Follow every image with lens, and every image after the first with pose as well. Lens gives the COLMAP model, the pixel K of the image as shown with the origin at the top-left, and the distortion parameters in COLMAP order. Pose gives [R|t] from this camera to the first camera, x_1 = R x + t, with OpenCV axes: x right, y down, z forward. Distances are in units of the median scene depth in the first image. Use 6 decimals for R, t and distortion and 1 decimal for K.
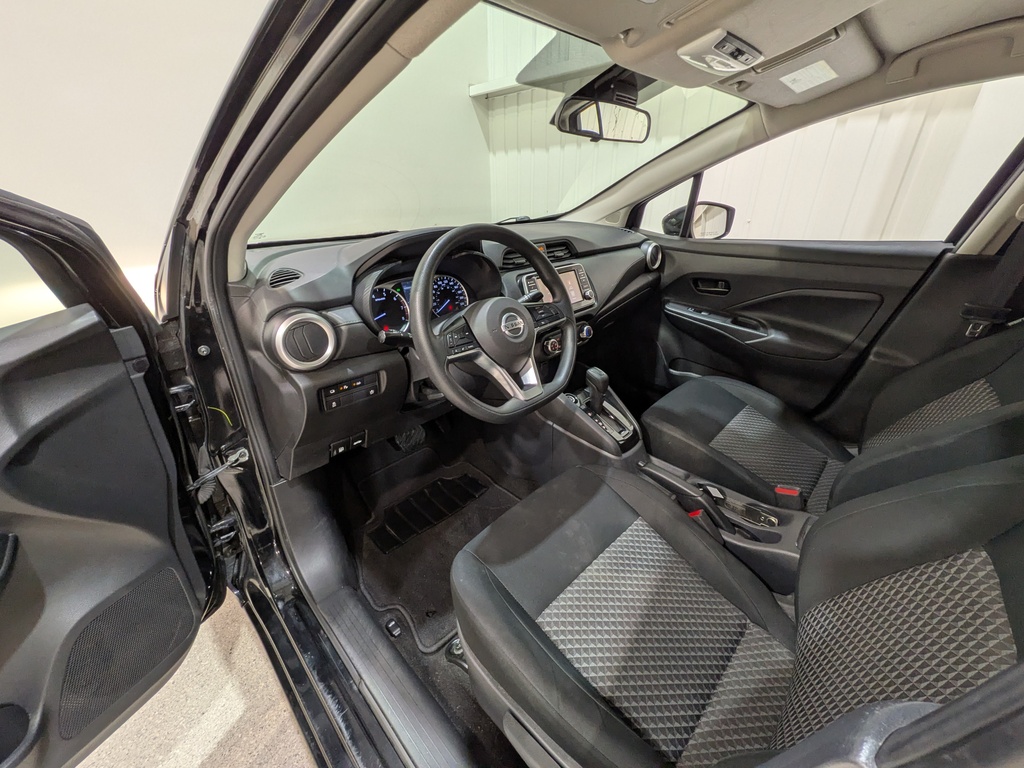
lens RADIAL K [[413.0, 0, 518.7], [0, 413.0, 386.9], [0, 0, 1]] dist [-0.000388, 0.000066]
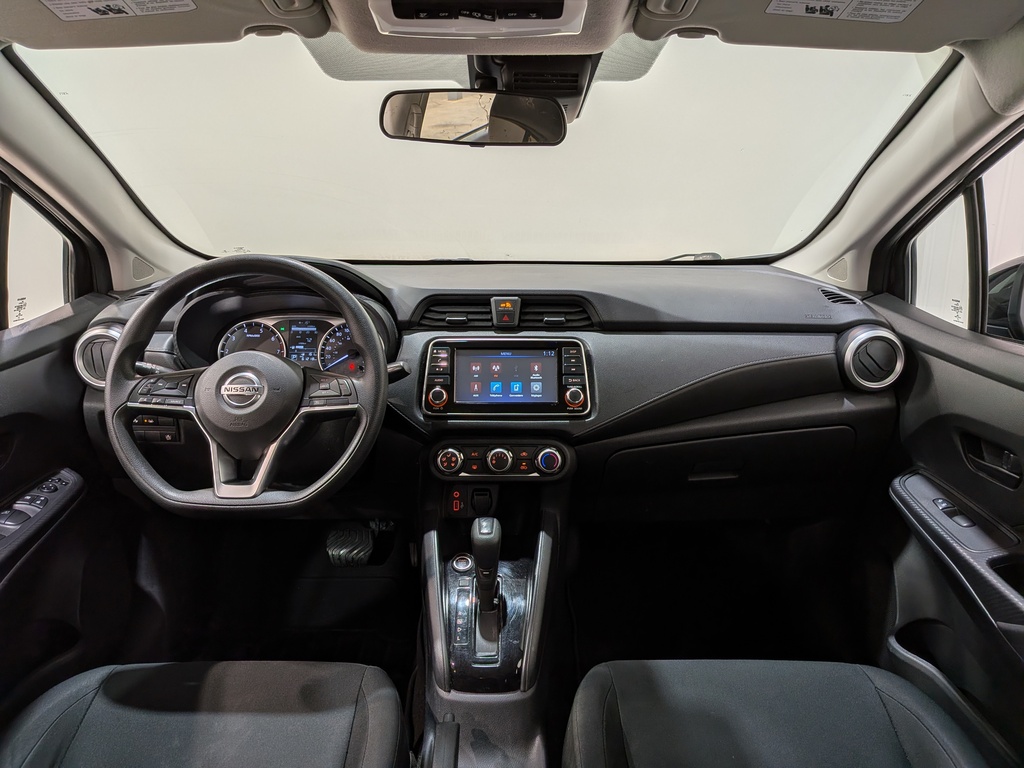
lens RADIAL K [[748.2, 0, 504.5], [0, 748.2, 382.2], [0, 0, 1]] dist [0.077186, -0.121491]
pose [[0.695528, 0.196264, -0.691174, 0.867720], [-0.322257, 0.944997, -0.055949, -0.170625], [0.642177, 0.261650, 0.720520, 0.240033]]
